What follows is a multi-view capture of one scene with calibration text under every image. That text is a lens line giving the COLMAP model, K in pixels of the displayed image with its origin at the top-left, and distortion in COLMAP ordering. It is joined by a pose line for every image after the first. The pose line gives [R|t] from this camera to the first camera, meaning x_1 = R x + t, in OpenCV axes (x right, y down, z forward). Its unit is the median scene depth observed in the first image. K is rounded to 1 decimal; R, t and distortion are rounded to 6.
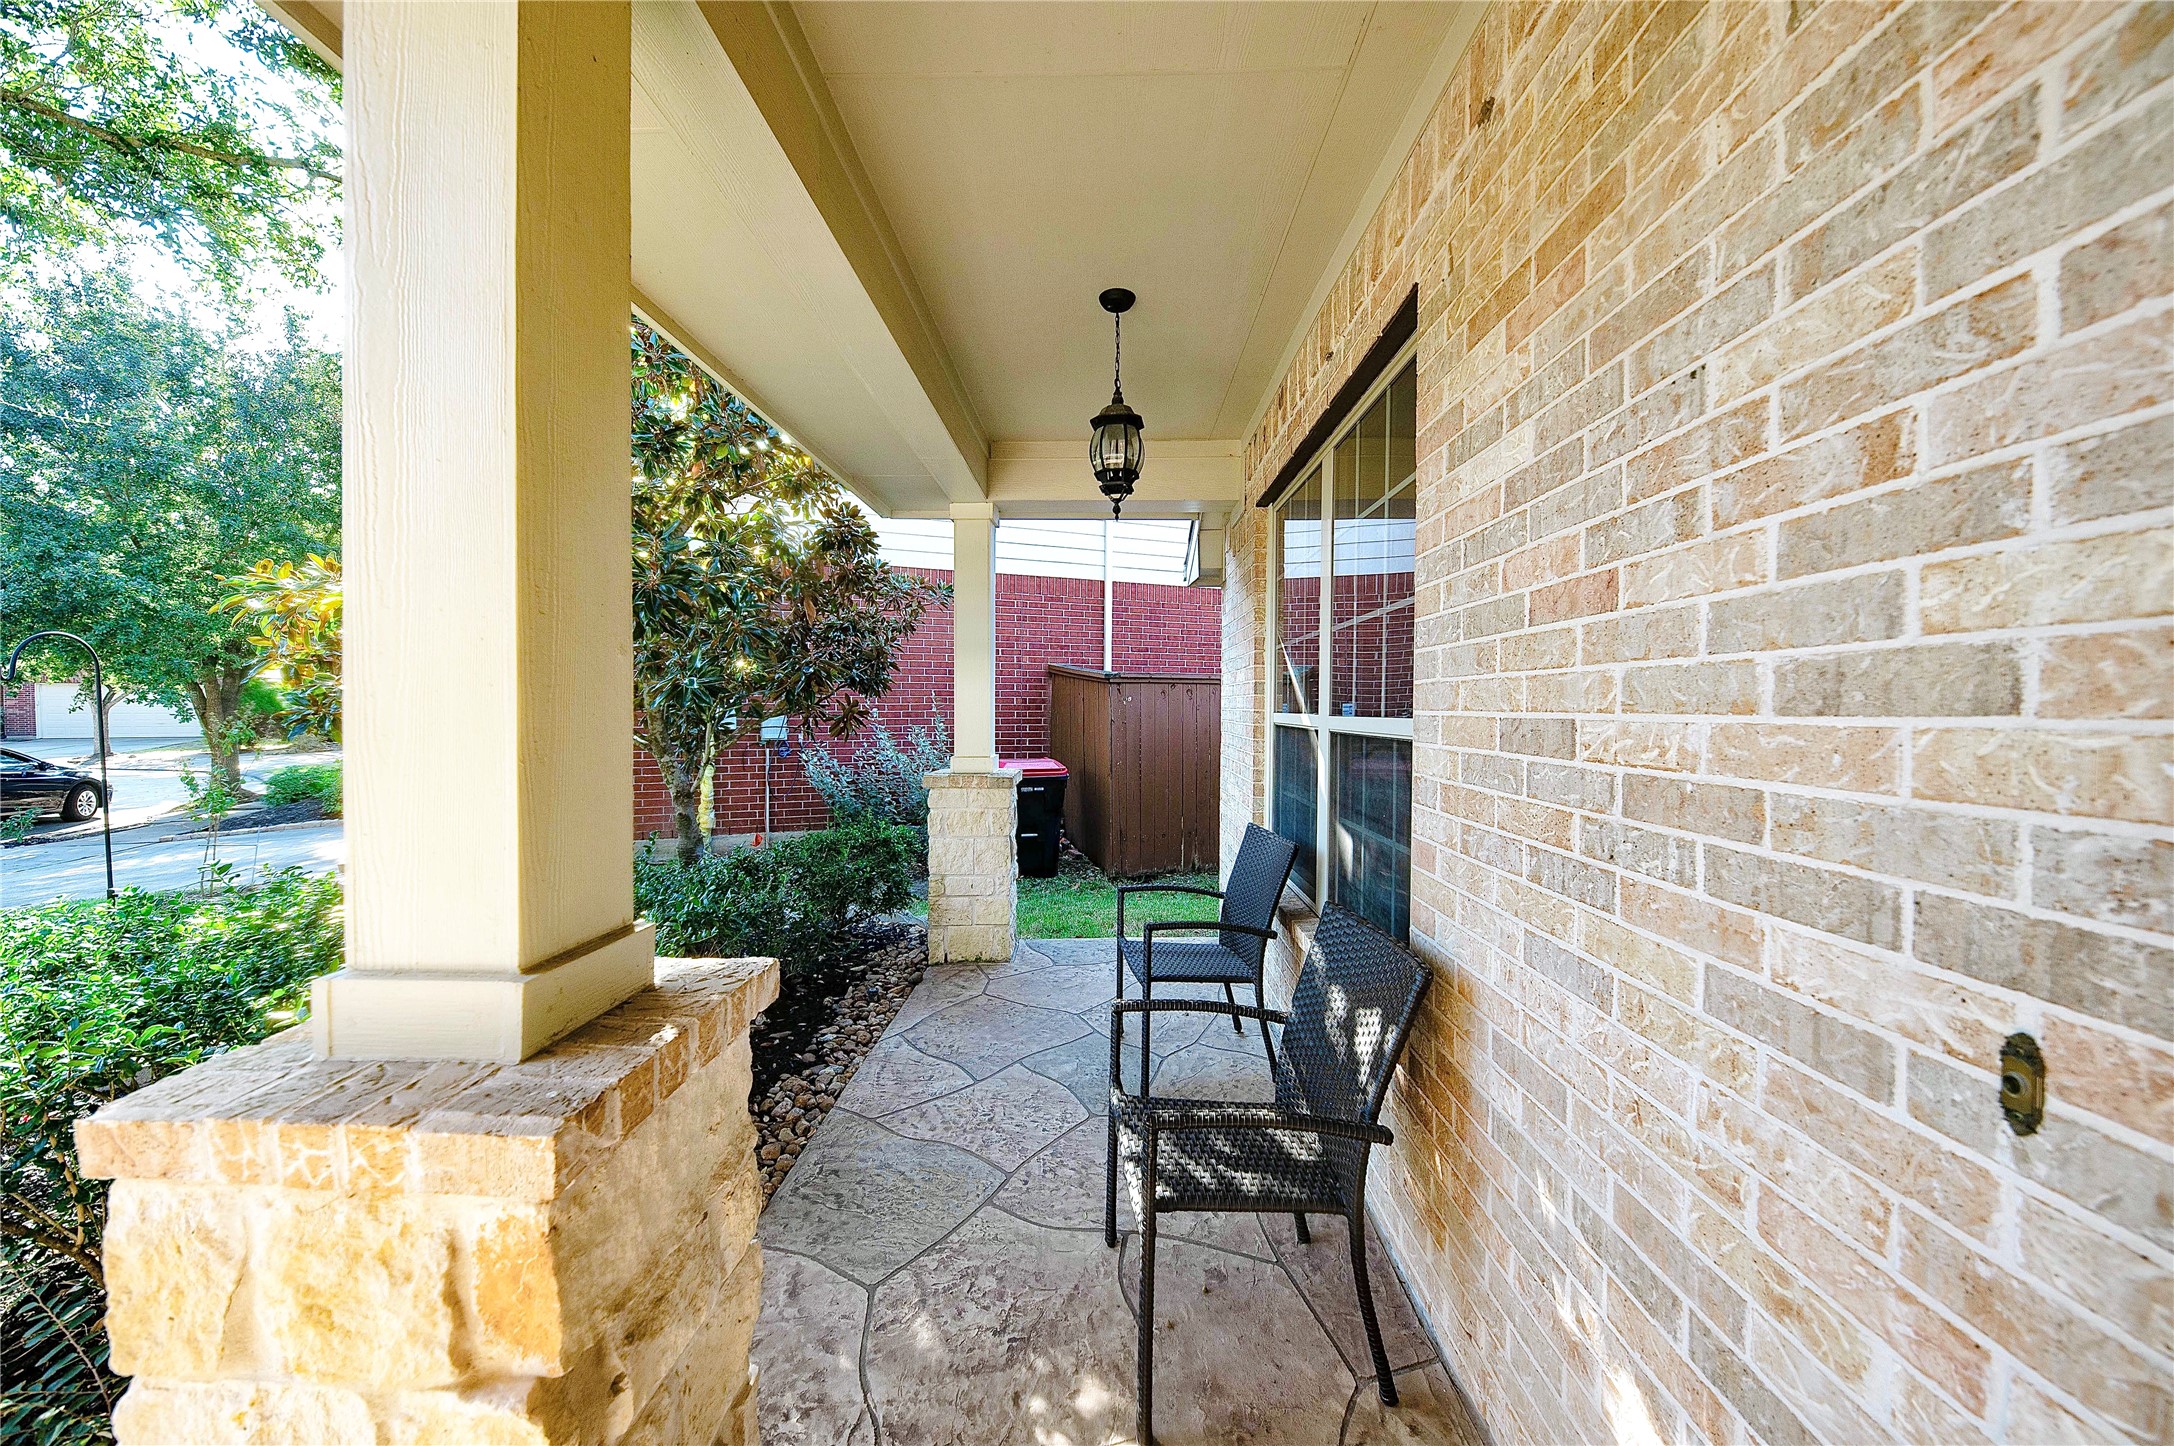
lens RADIAL K [[758.2, 0, 1079.8], [0, 758.2, 723.0], [0, 0, 1]] dist [-0.000880, -0.000161]
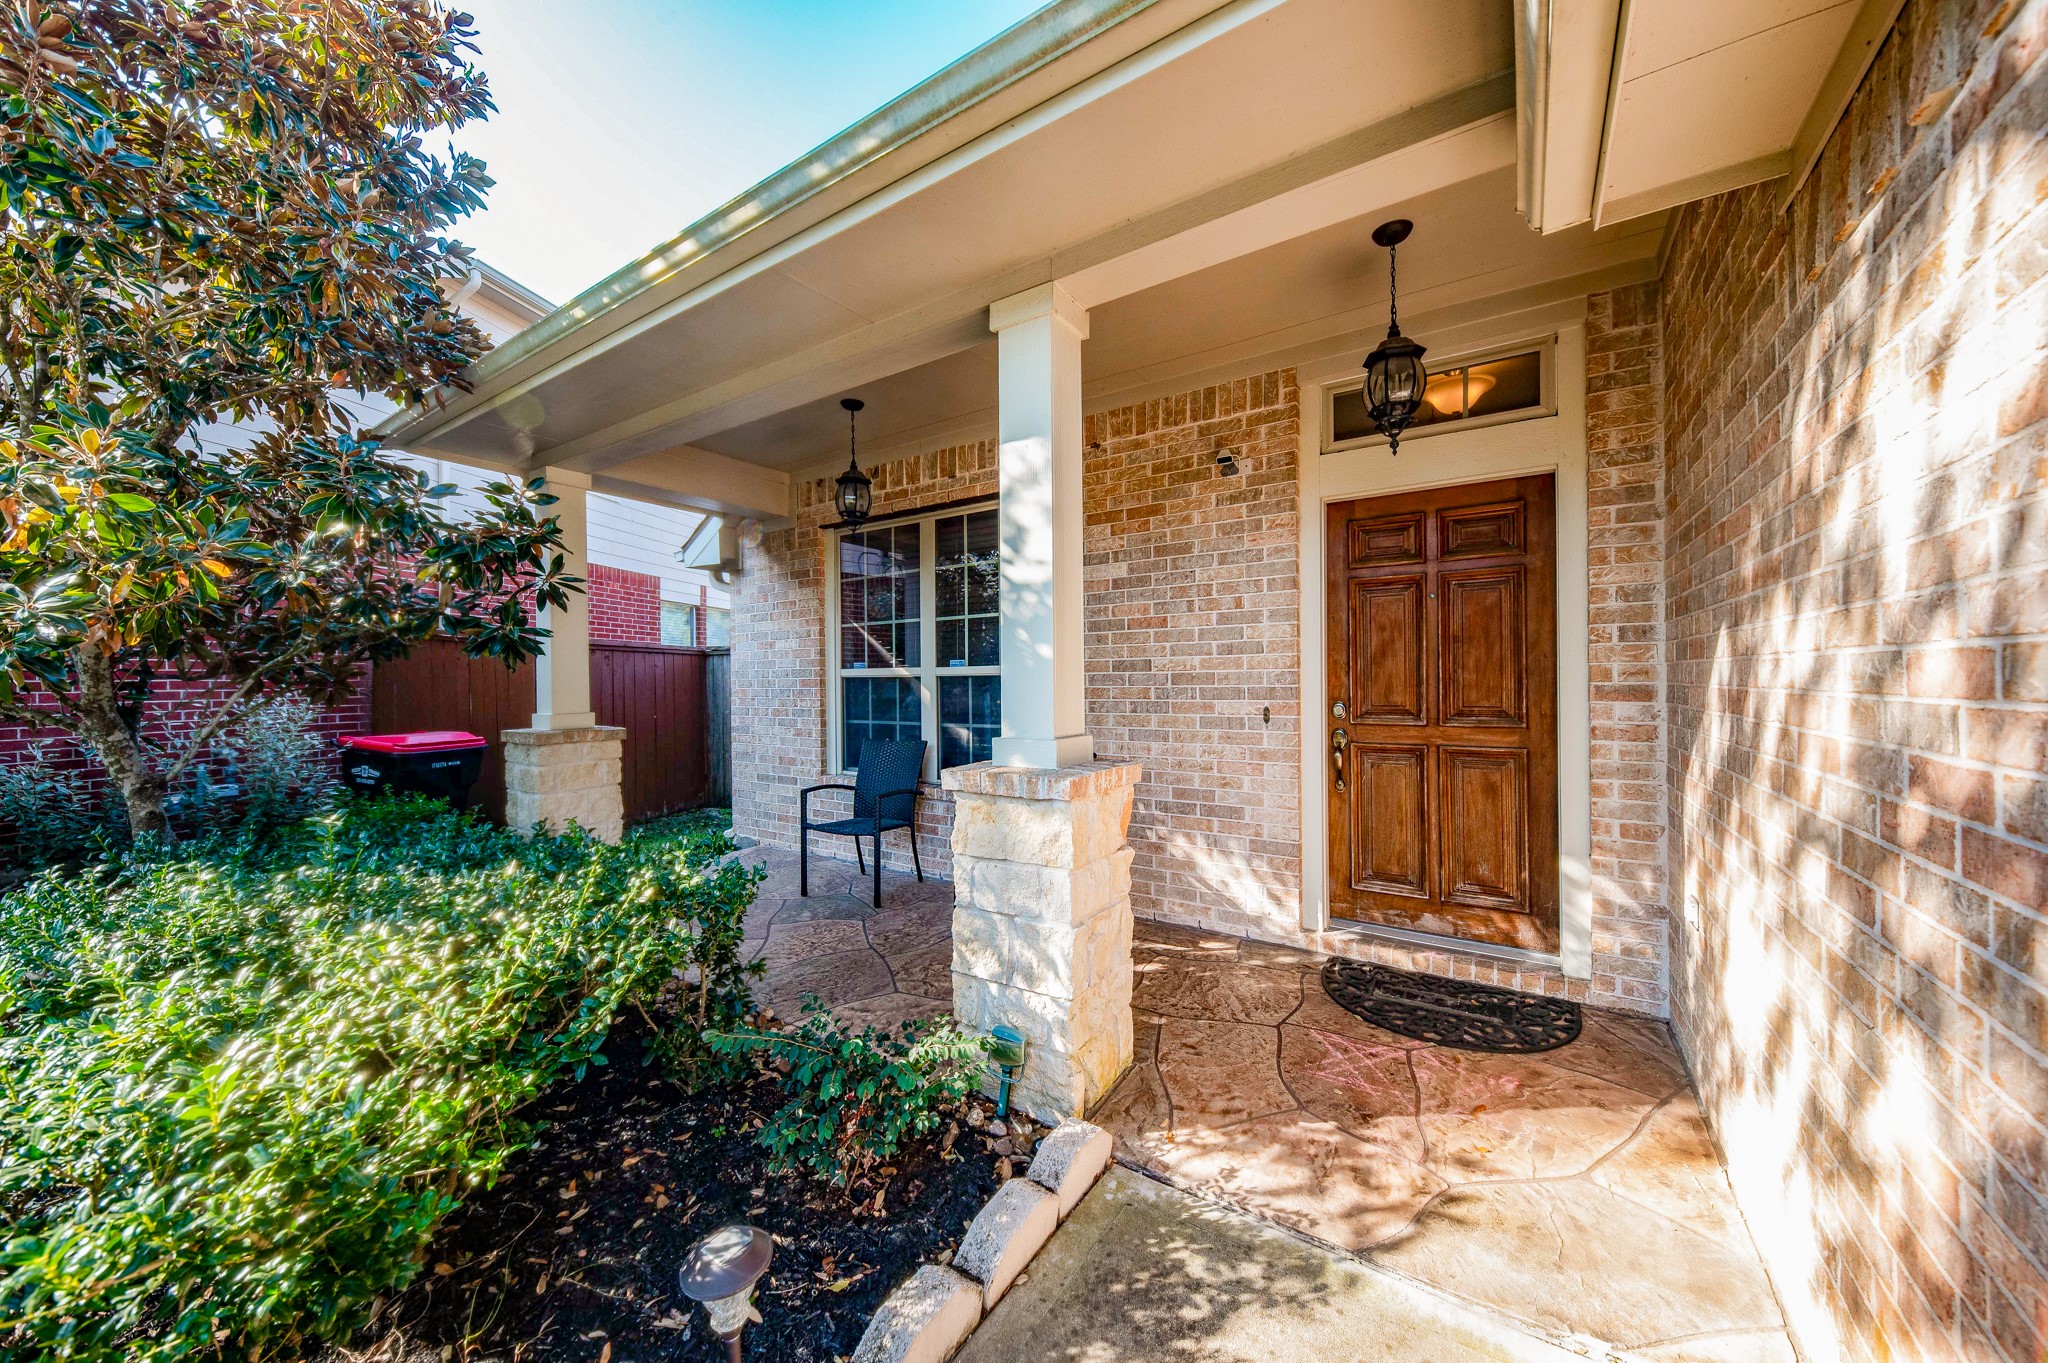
lens RADIAL K [[714.2, 0, 1026.1], [0, 714.2, 679.4], [0, 0, 1]] dist [-0.000880, -0.000161]
pose [[0.526433, -0.009325, 0.850165, -2.846873], [0.032617, 0.999425, -0.009235, 0.117149], [-0.849590, 0.032592, 0.526435, -0.227864]]
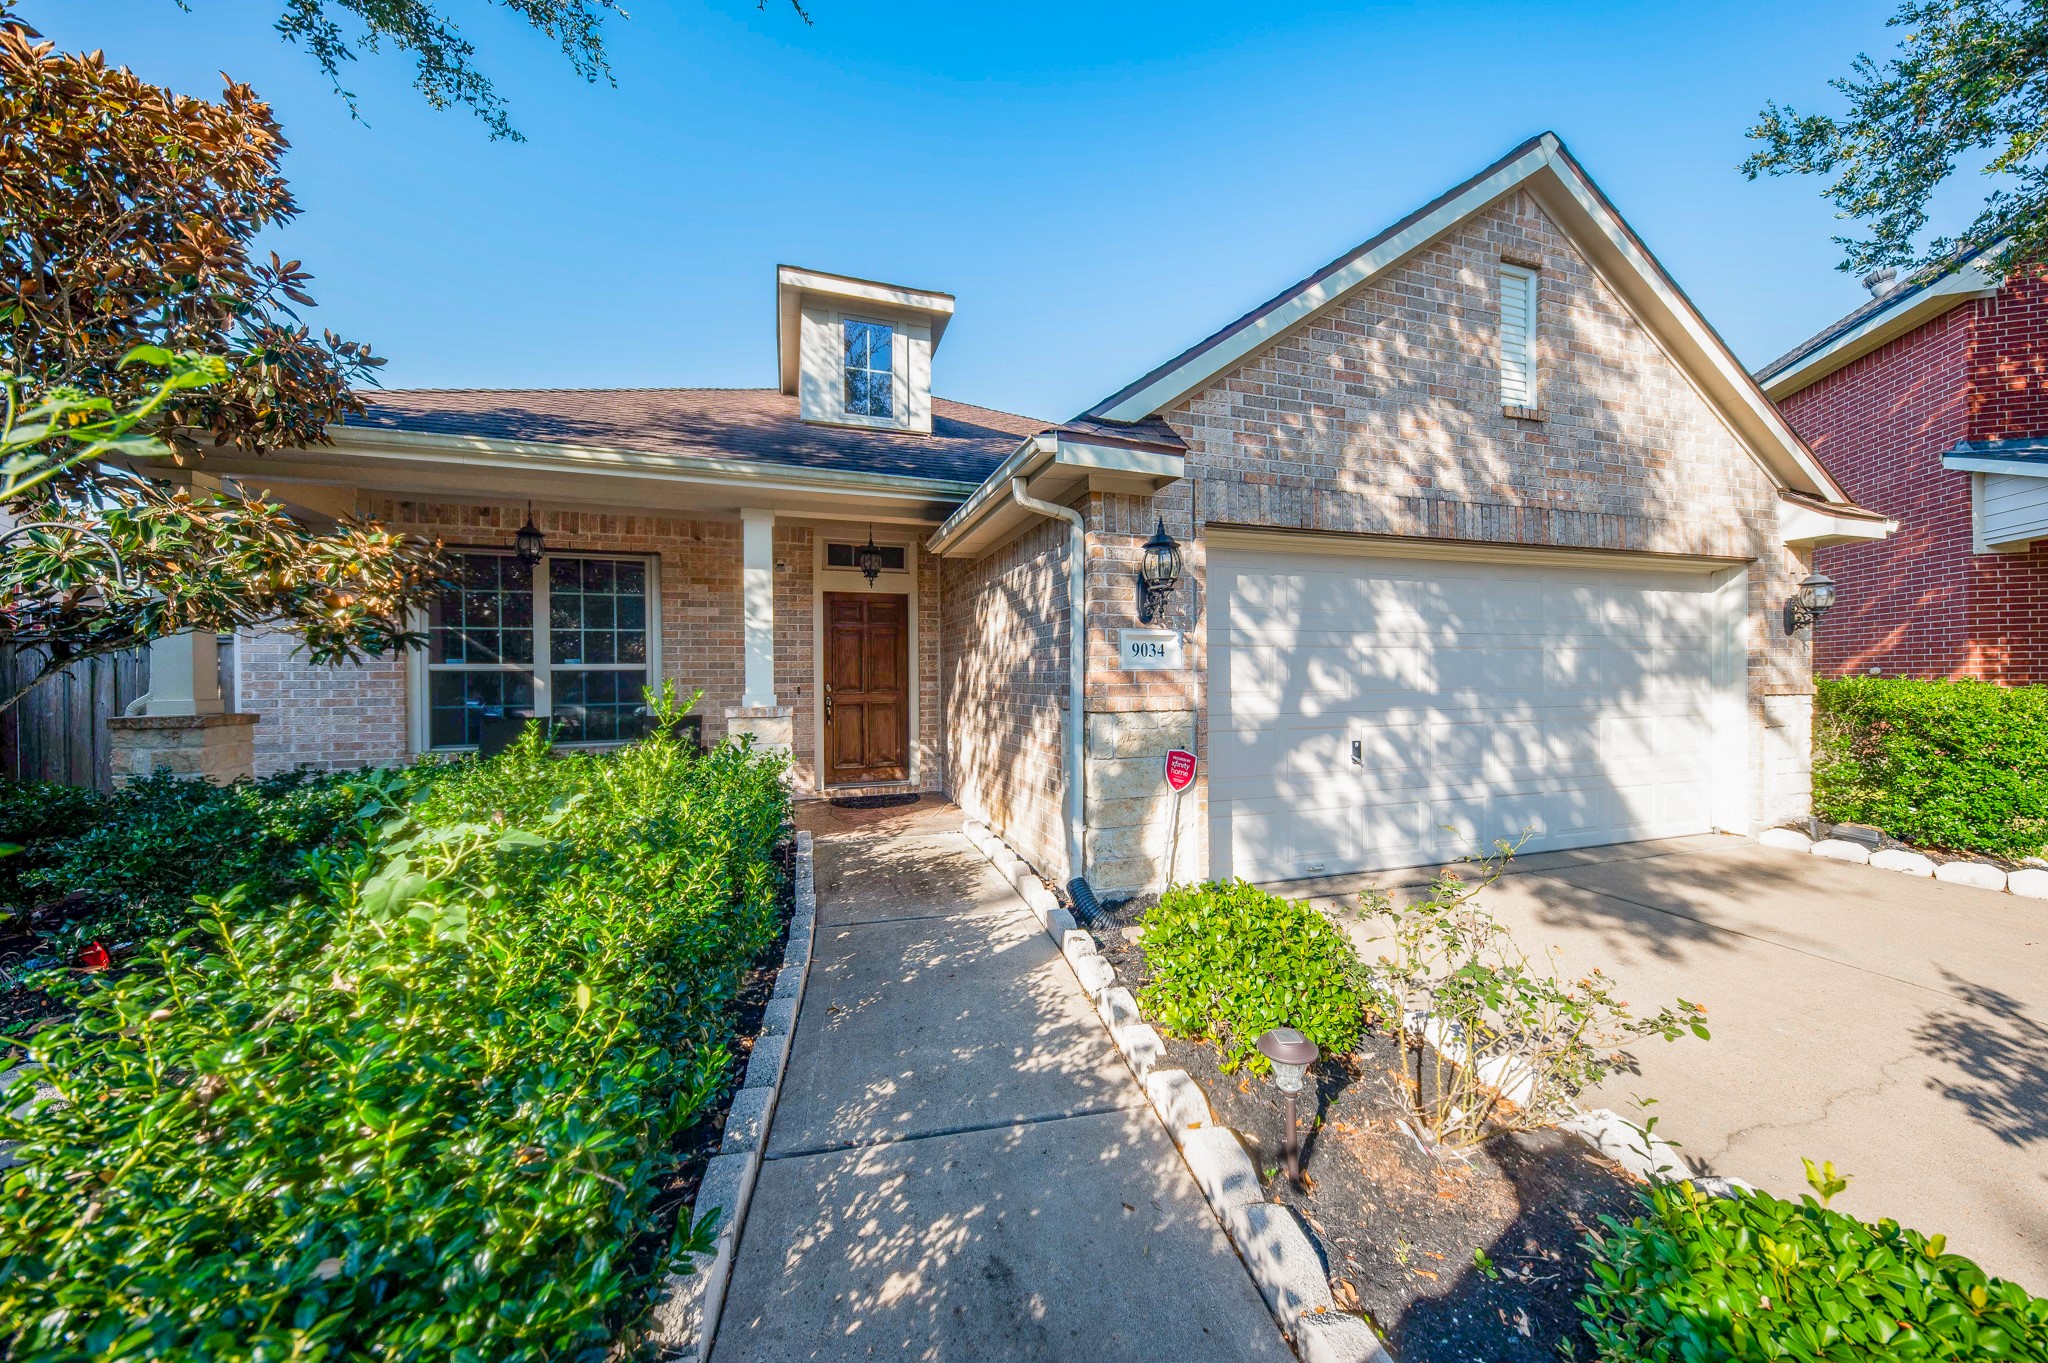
lens RADIAL K [[714.2, 0, 1021.6], [0, 714.2, 683.3], [0, 0, 1]] dist [-0.000880, -0.000161]
pose [[-0.367866, -0.001638, 0.929877, -6.857703], [0.030917, 0.999424, 0.013992, 0.192204], [-0.929364, 0.033896, -0.367604, 1.175487]]
